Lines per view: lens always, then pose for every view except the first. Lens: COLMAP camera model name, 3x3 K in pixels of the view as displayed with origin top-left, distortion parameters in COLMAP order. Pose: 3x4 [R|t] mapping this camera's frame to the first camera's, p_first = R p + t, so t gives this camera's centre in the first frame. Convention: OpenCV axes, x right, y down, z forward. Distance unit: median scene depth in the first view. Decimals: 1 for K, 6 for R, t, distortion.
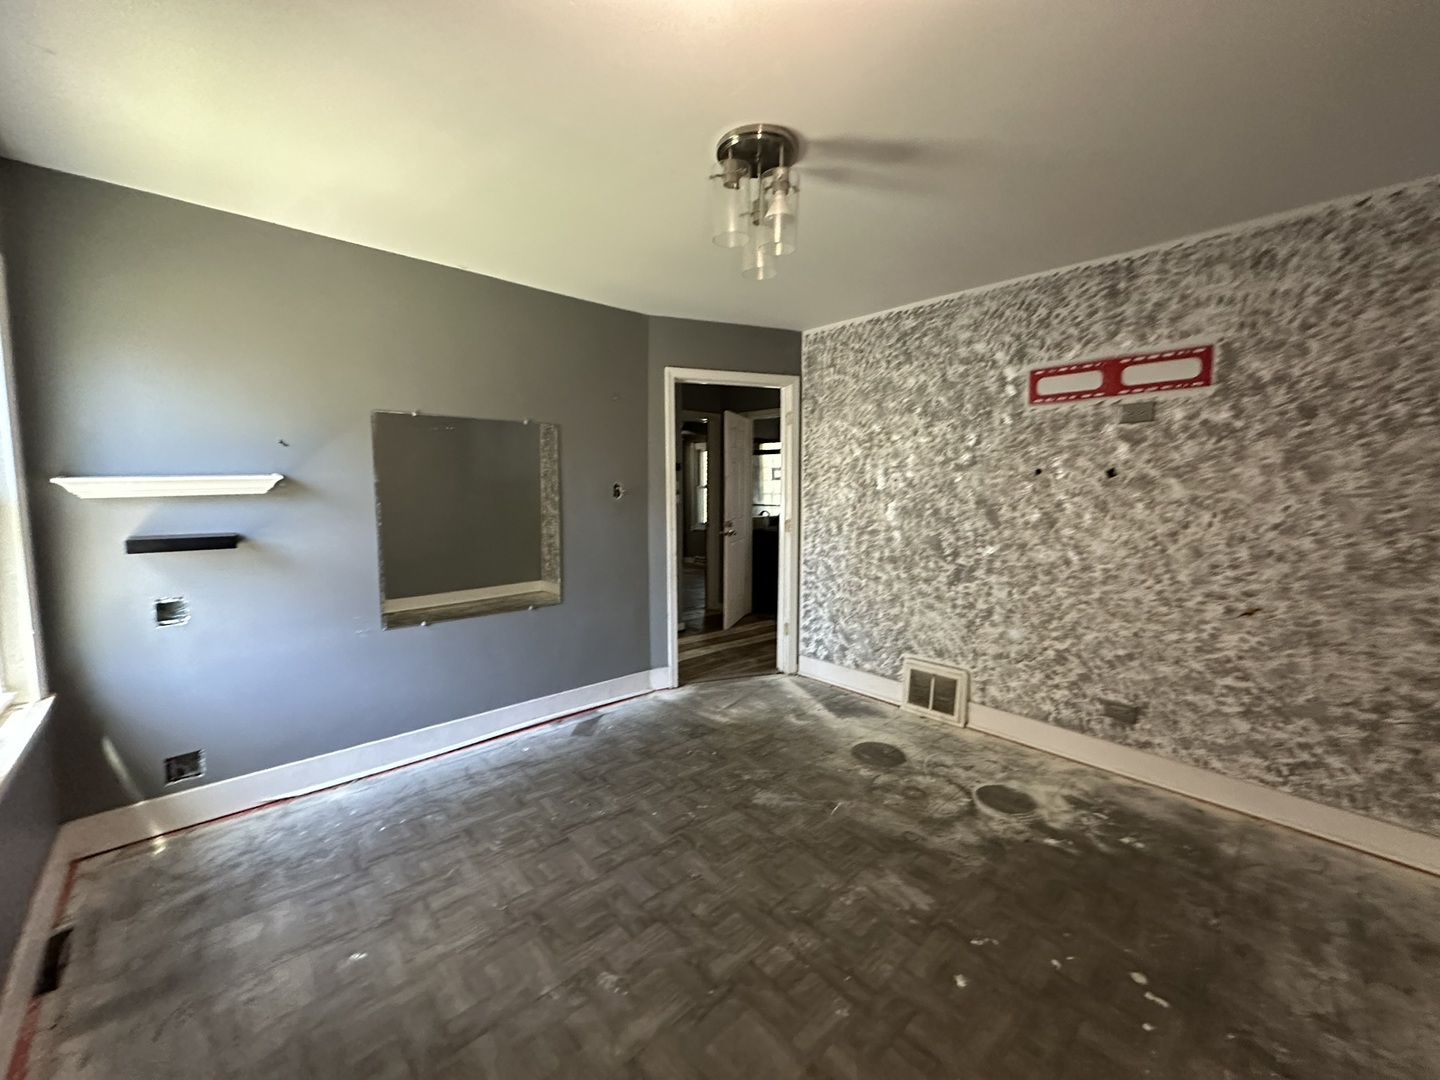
lens RADIAL K [[577.3, 0, 720.0], [0, 577.3, 540.0], [0, 0, 1]] dist [-0.001391, 0.000204]
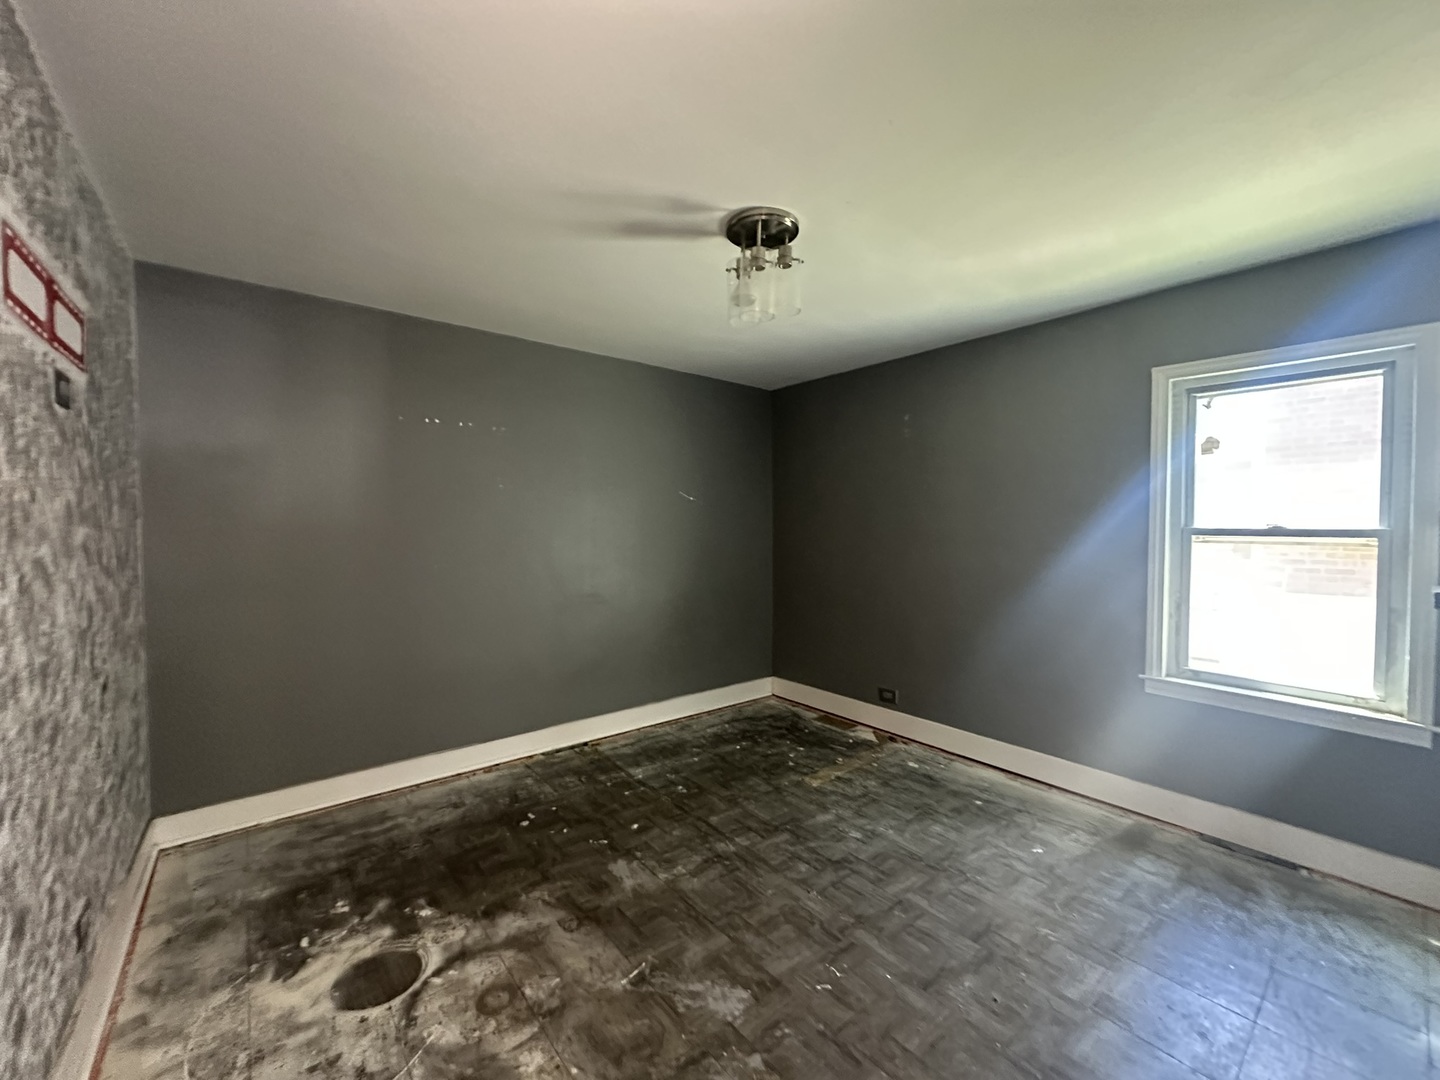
lens RADIAL K [[577.3, 0, 720.0], [0, 577.3, 540.0], [0, 0, 1]] dist [-0.001391, 0.000204]
pose [[-0.998233, -0.006360, 0.059083, 0.063856], [0.001118, 0.992069, 0.125692, -0.175000], [-0.059413, 0.125536, -0.990308, 1.838904]]
